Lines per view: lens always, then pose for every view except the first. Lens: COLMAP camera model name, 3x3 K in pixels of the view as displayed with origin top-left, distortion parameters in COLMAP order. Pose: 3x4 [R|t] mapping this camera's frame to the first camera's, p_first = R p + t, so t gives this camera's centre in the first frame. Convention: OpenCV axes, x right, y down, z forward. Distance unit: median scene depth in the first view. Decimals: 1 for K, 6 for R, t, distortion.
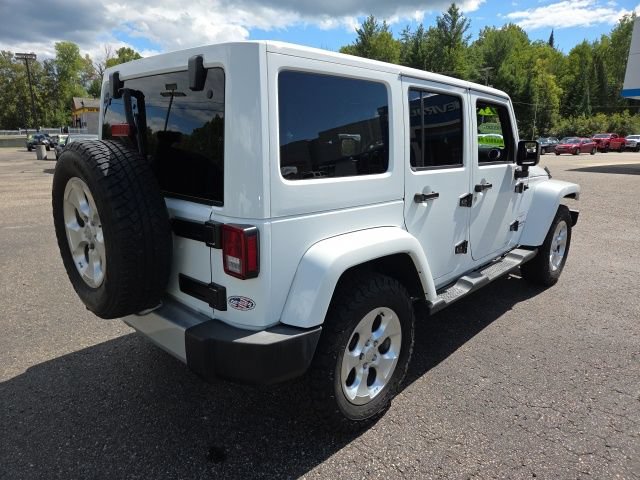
lens RADIAL K [[438.2, 0, 313.7], [0, 438.2, 241.5], [0, 0, 1]] dist [0.063414, -0.051710]
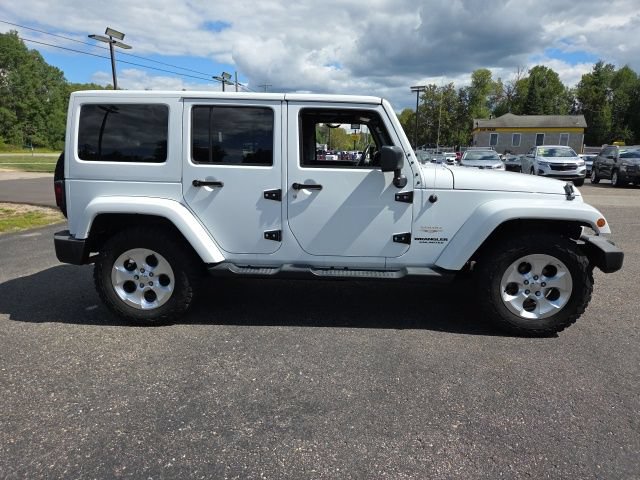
lens RADIAL K [[438.2, 0, 316.8], [0, 438.2, 240.6], [0, 0, 1]] dist [0.063414, -0.051710]
pose [[0.634653, 0.156501, -0.756785, 0.091949], [-0.188058, 0.981118, 0.045184, -0.003264], [0.749567, 0.113644, 0.652101, 0.023259]]
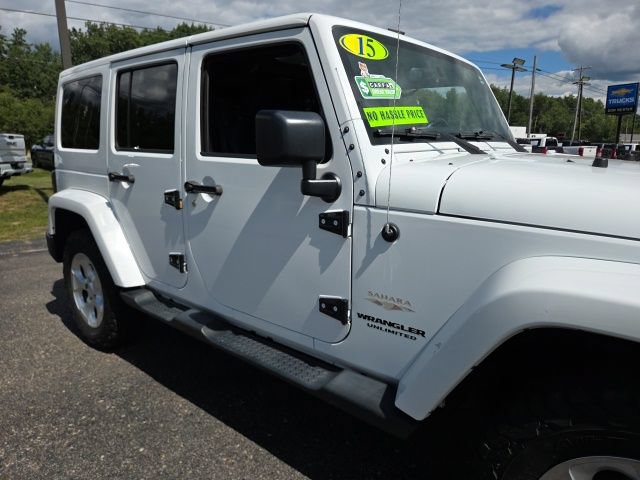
lens RADIAL K [[438.2, 0, 314.8], [0, 438.2, 240.3], [0, 0, 1]] dist [0.063414, -0.051710]
pose [[0.039280, 0.203868, -0.978210, 0.076639], [-0.237716, 0.952766, 0.189020, -0.015603], [0.970540, 0.225111, 0.085887, 0.082223]]
